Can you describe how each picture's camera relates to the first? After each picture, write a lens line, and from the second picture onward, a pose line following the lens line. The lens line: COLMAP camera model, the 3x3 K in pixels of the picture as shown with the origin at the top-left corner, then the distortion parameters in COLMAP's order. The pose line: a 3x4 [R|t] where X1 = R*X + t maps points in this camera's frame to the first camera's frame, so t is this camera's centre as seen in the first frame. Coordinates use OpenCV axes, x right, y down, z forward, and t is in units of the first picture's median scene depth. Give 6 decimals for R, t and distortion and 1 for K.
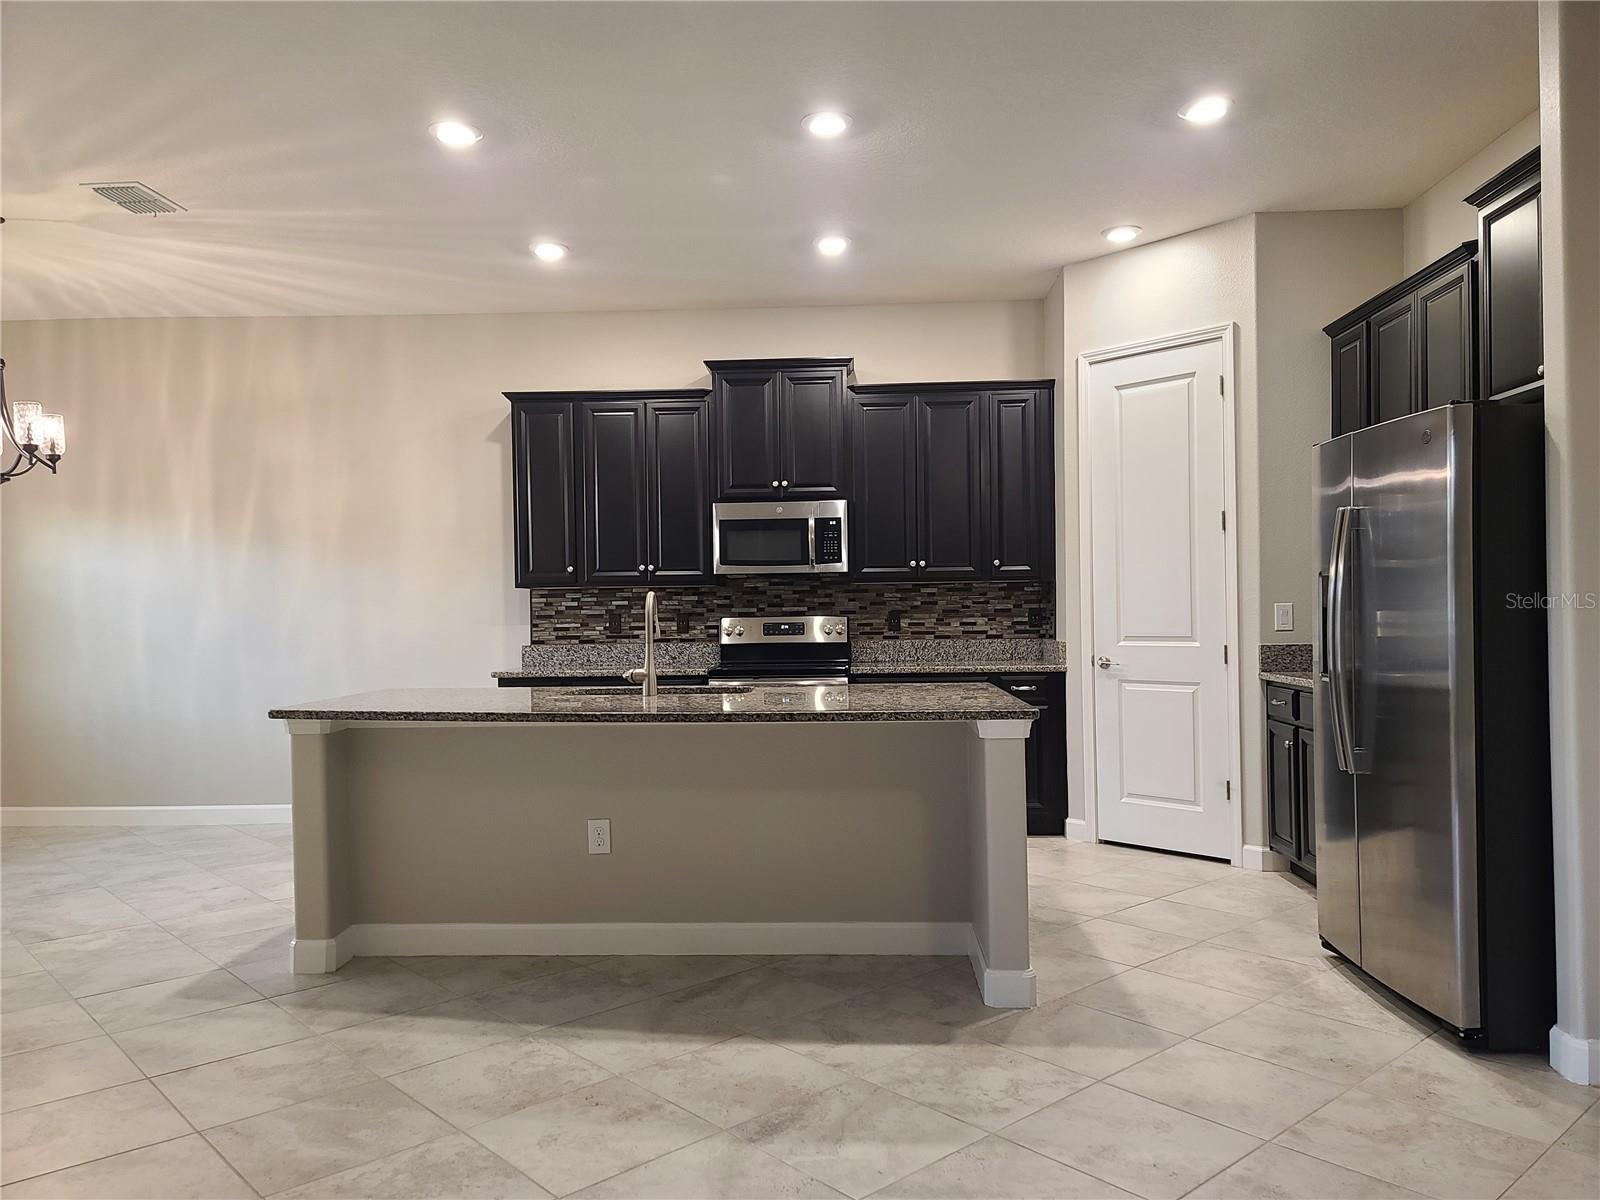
lens RADIAL K [[1182.4, 0, 793.6], [0, 1182.4, 615.7], [0, 0, 1]] dist [0.056772, -0.002745]
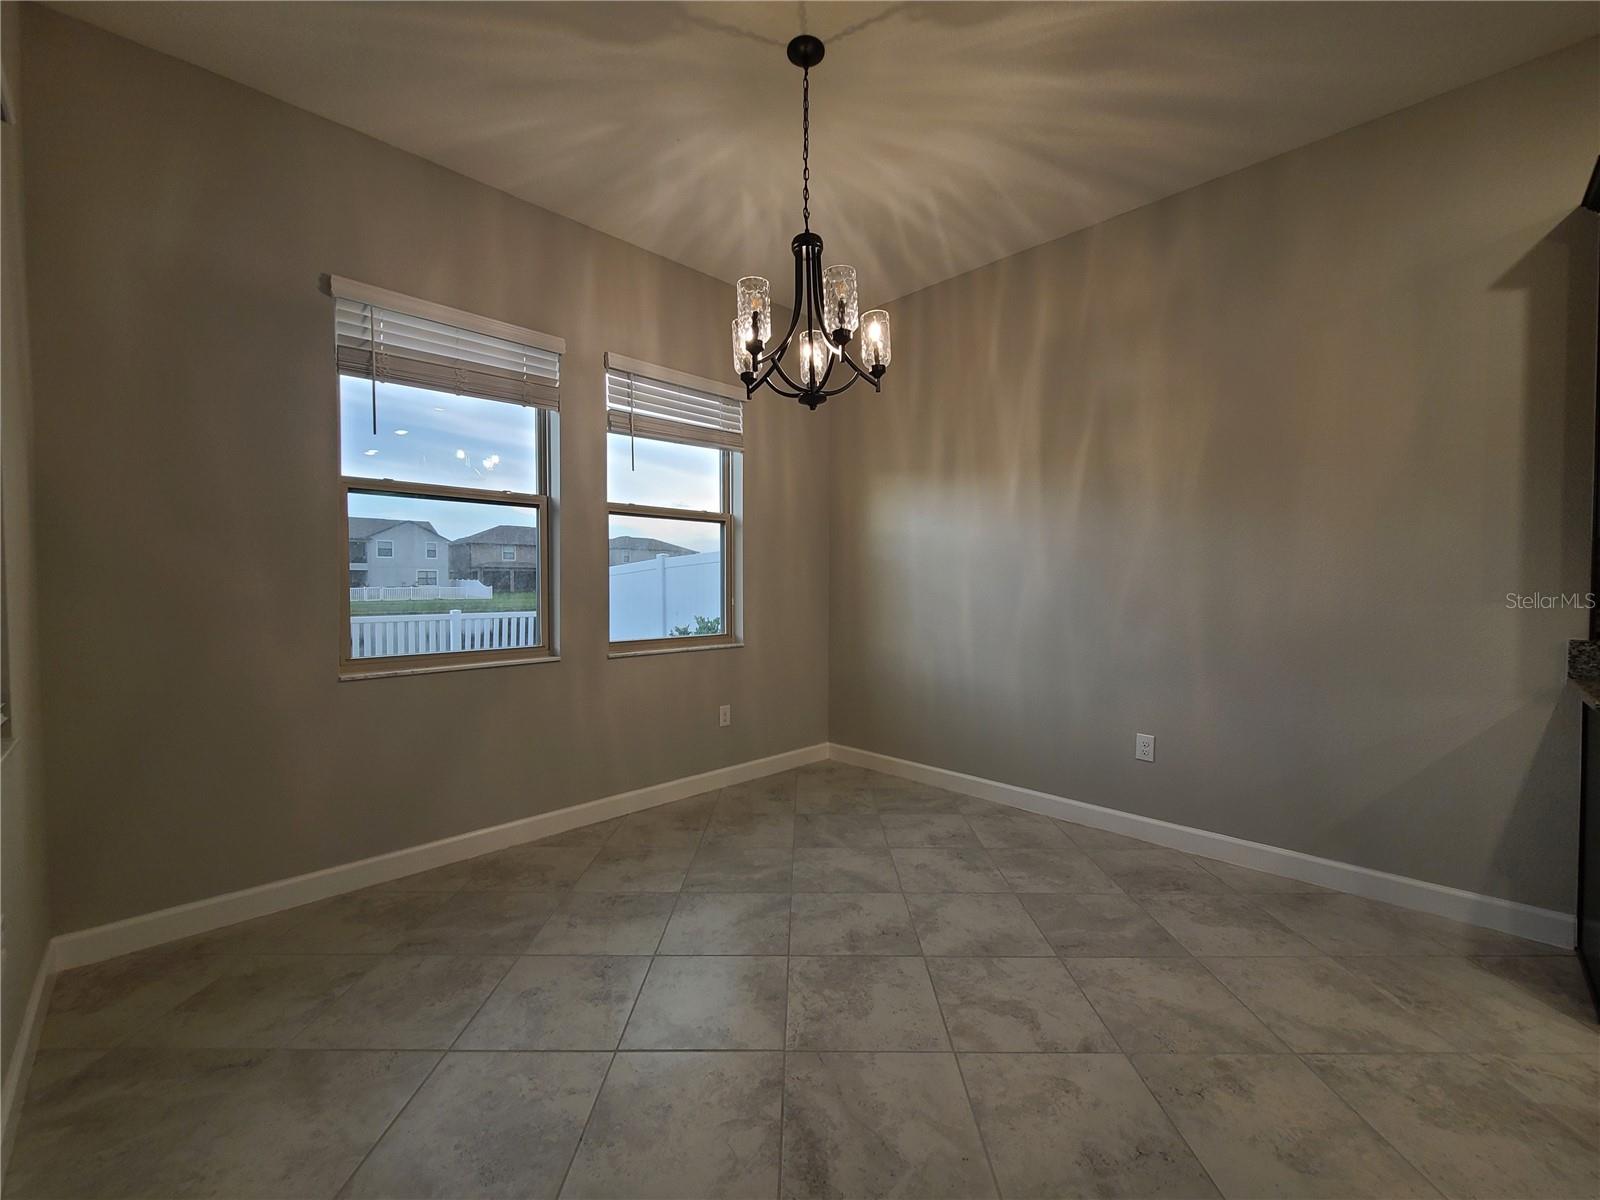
lens RADIAL K [[690.7, 0, 800.0], [0, 690.7, 600.0], [0, 0, 1]] dist [-0.017228, -0.000031]
pose [[0.749474, 0.025832, -0.661529, -0.296427], [-0.011173, 0.999590, 0.026375, 0.002113], [0.661939, -0.012376, 0.749456, 0.530172]]
